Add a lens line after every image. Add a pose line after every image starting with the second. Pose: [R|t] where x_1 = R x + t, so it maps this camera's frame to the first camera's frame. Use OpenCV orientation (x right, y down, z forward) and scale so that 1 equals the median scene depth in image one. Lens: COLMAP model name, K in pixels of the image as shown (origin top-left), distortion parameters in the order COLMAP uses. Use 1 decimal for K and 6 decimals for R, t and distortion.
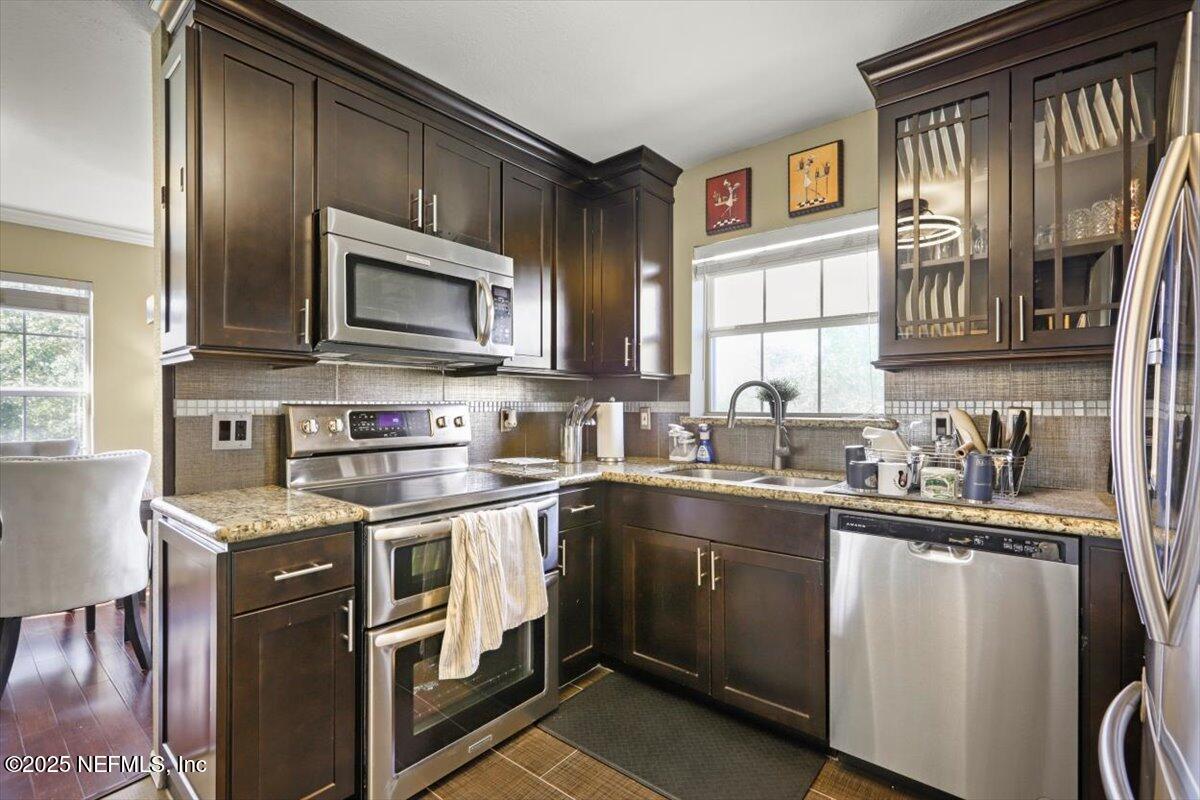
lens RADIAL K [[547.0, 0, 595.9], [0, 547.0, 404.8], [0, 0, 1]] dist [0.004951, 0.000180]
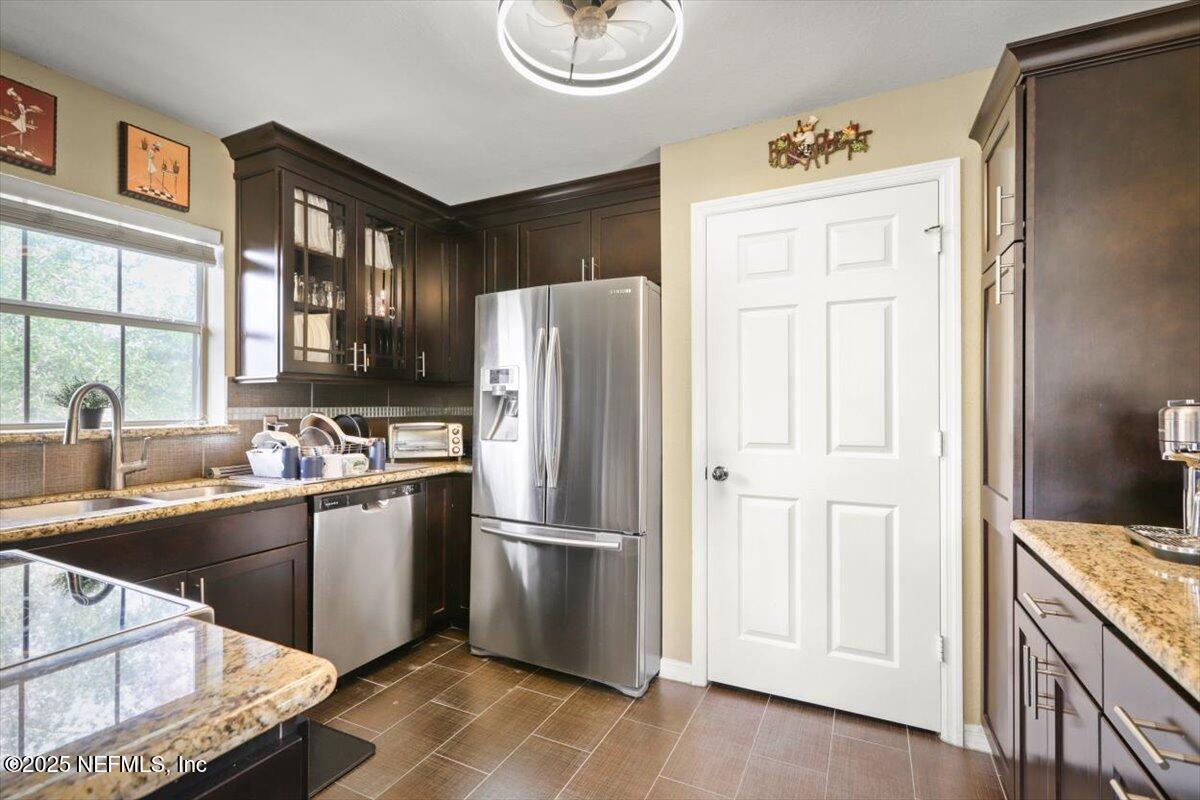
lens RADIAL K [[547.0, 0, 601.2], [0, 547.0, 402.8], [0, 0, 1]] dist [0.004951, 0.000180]
pose [[-0.228836, 0.009517, 0.973419, -0.685567], [0.006470, 0.999945, -0.008255, -0.004011], [-0.973444, 0.004409, -0.228885, 0.493818]]
